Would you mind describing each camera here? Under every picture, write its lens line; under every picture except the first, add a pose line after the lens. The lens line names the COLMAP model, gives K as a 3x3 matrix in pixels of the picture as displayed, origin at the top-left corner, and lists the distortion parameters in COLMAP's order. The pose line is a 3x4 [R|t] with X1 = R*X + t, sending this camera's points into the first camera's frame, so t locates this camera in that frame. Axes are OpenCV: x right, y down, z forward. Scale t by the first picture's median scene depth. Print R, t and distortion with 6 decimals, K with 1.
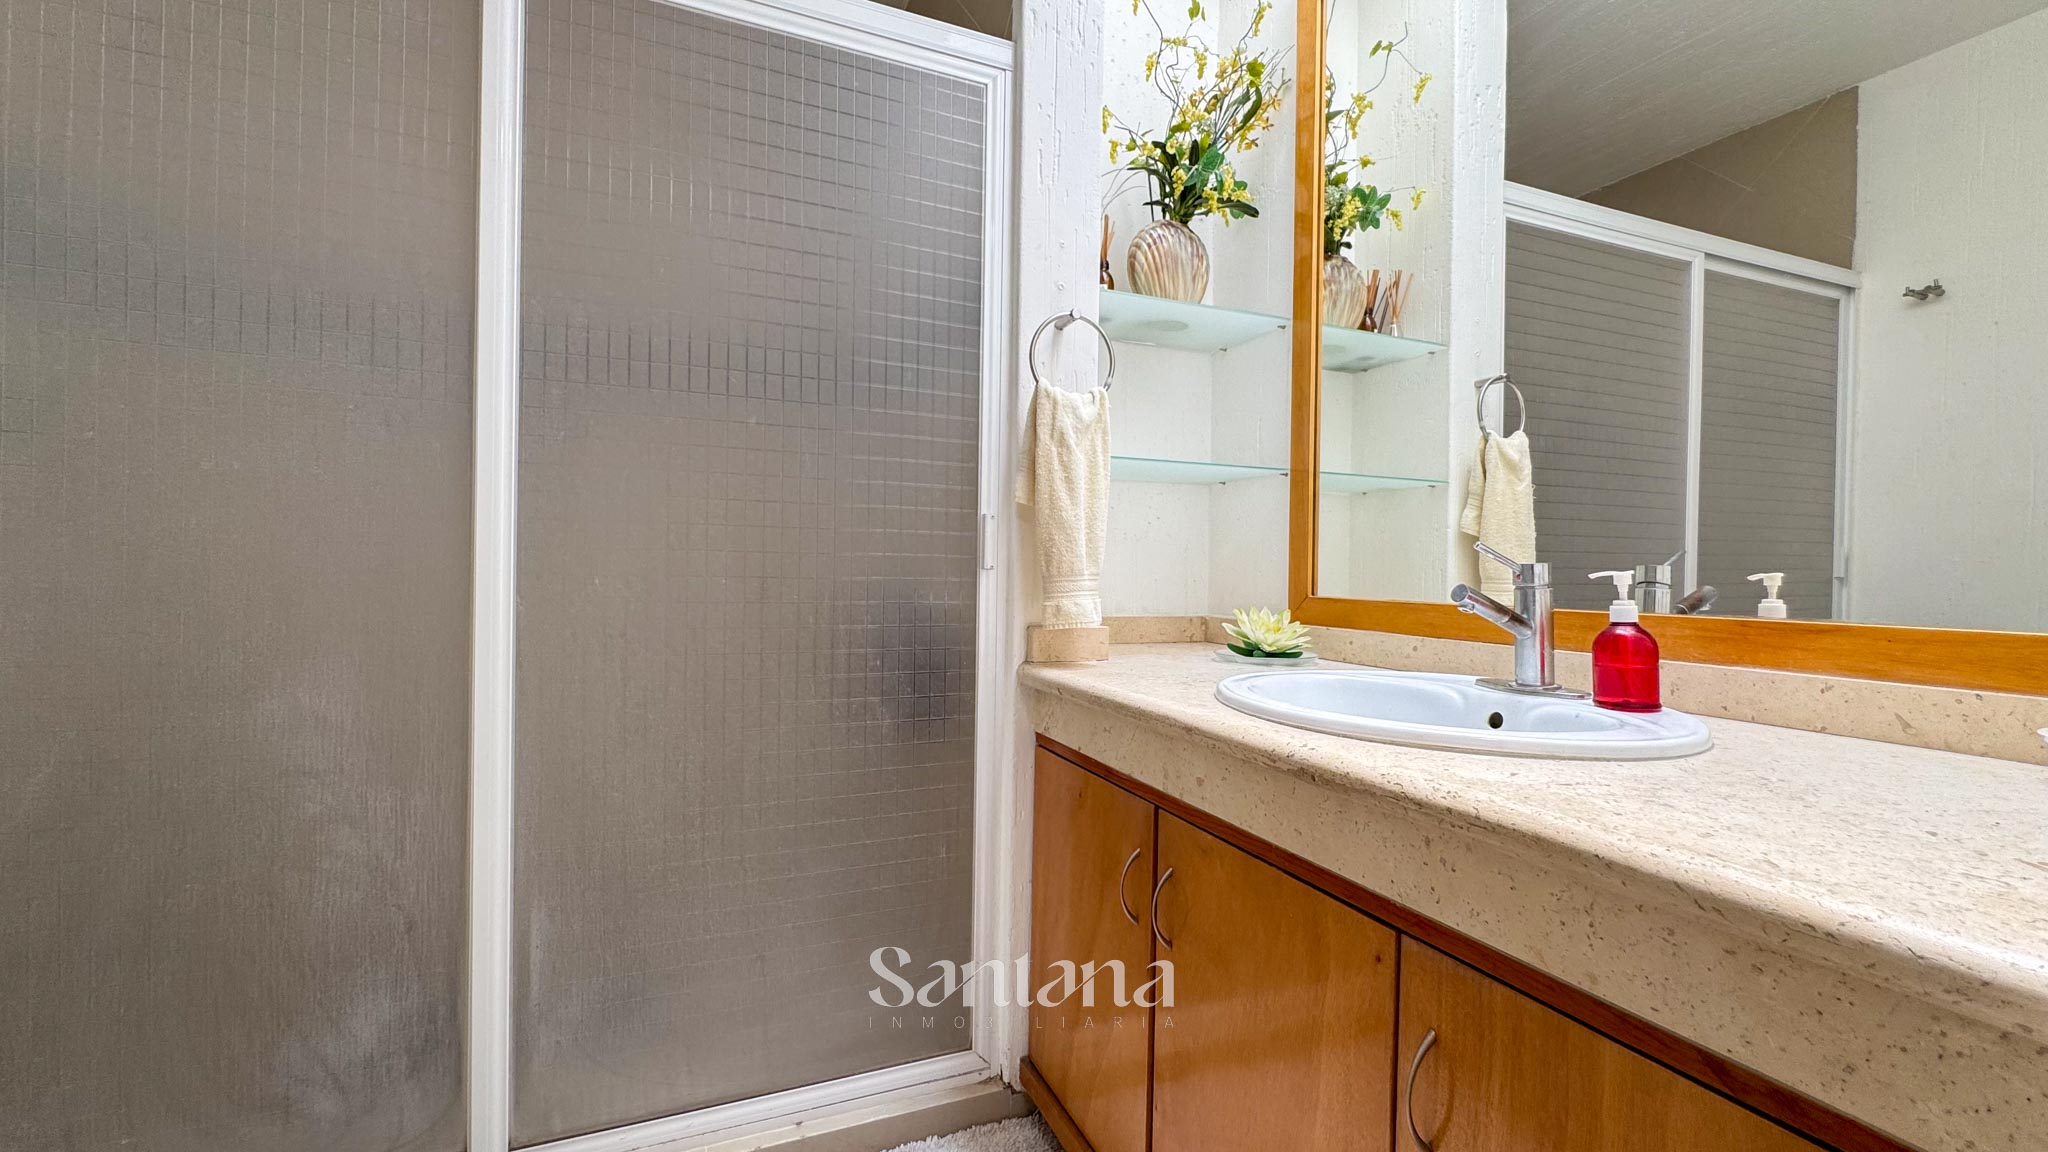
lens RADIAL K [[823.9, 0, 1026.0], [0, 823.9, 575.2], [0, 0, 1]] dist [-0.002143, 0.000449]
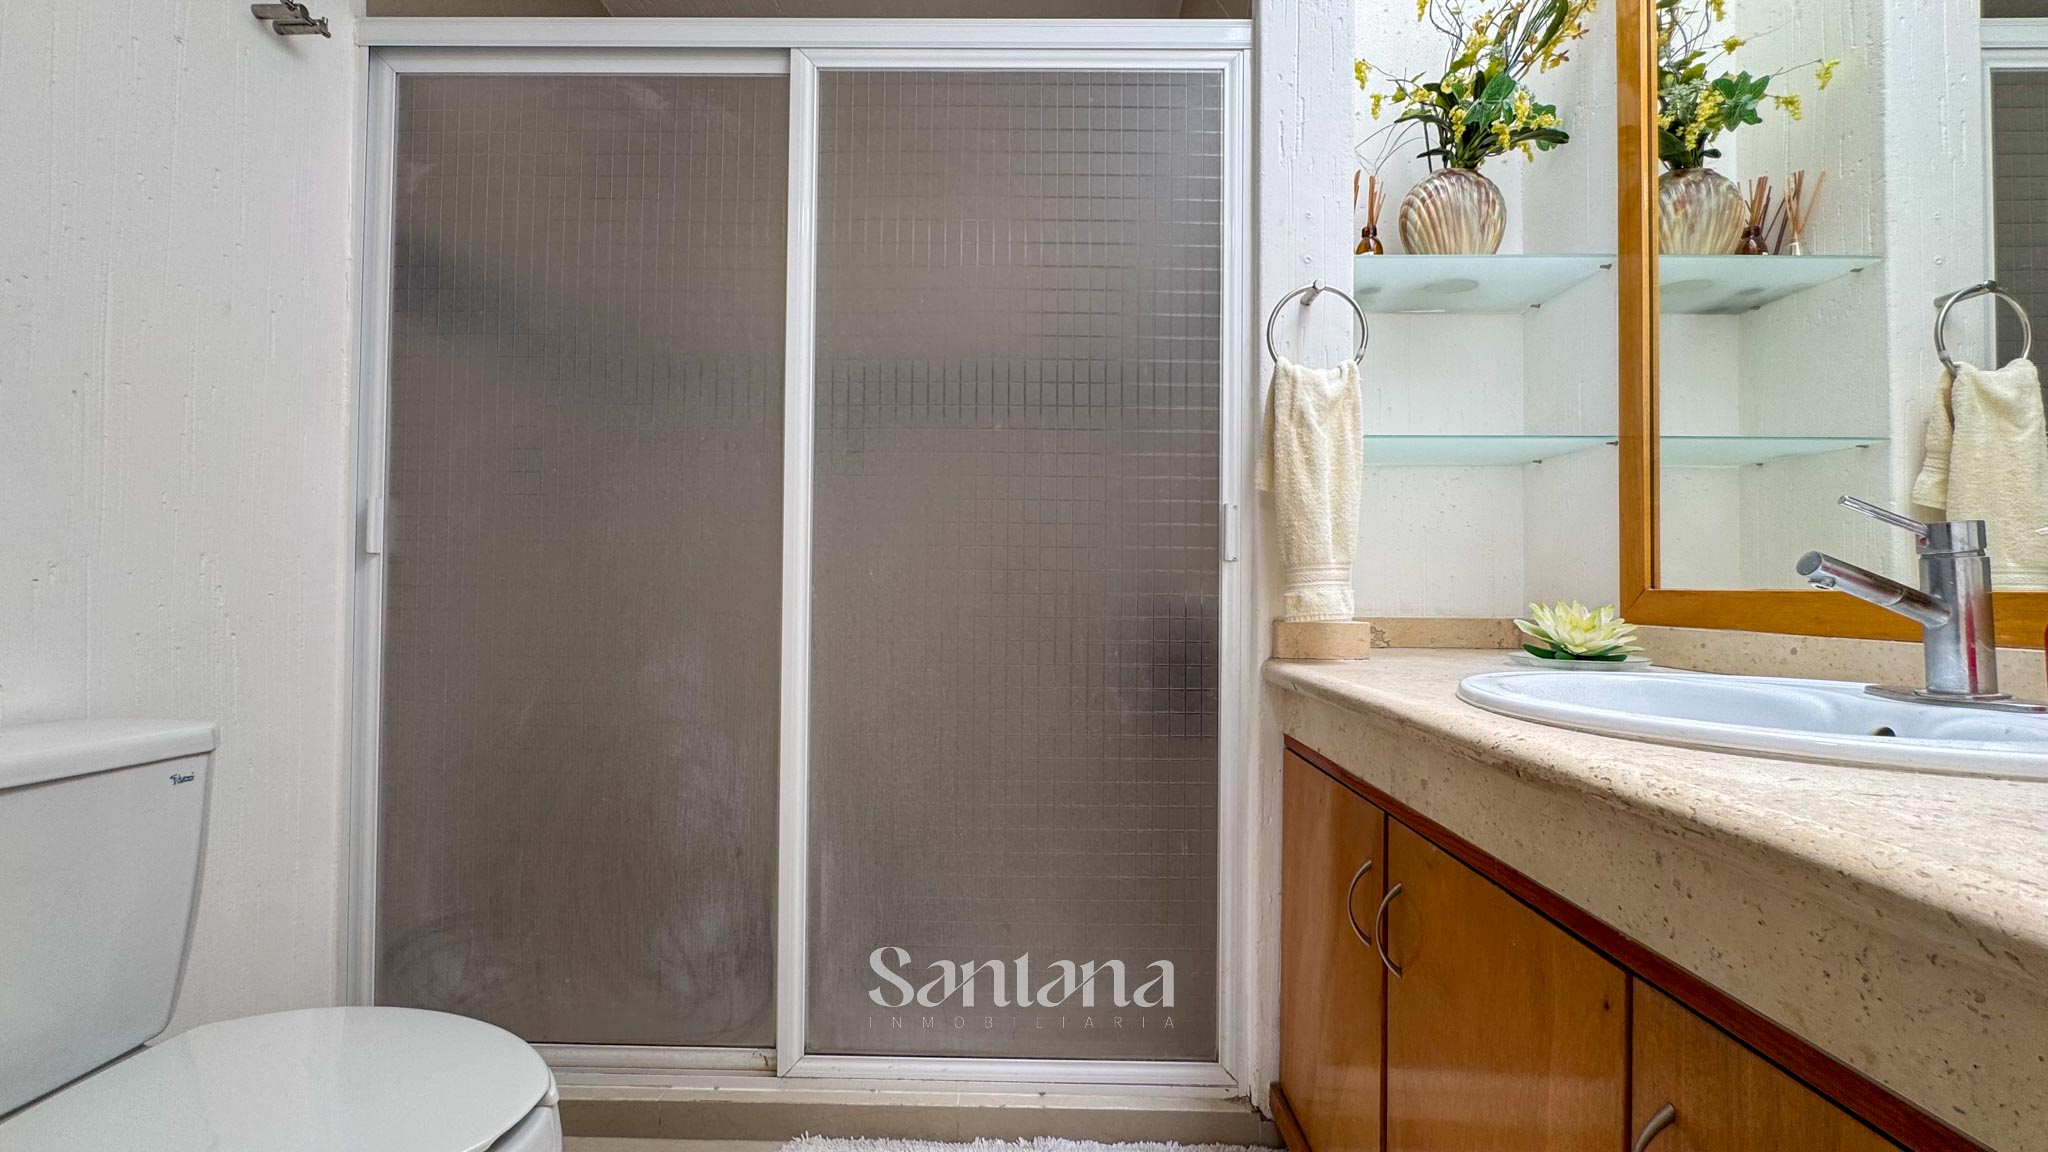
lens RADIAL K [[823.9, 0, 1026.0], [0, 823.9, 575.2], [0, 0, 1]] dist [-0.002143, 0.000449]
pose [[0.916730, -0.014093, -0.399258, 0.120223], [0.002925, 0.999588, -0.028569, 0.036370], [0.399496, 0.025023, 0.916393, 0.018887]]
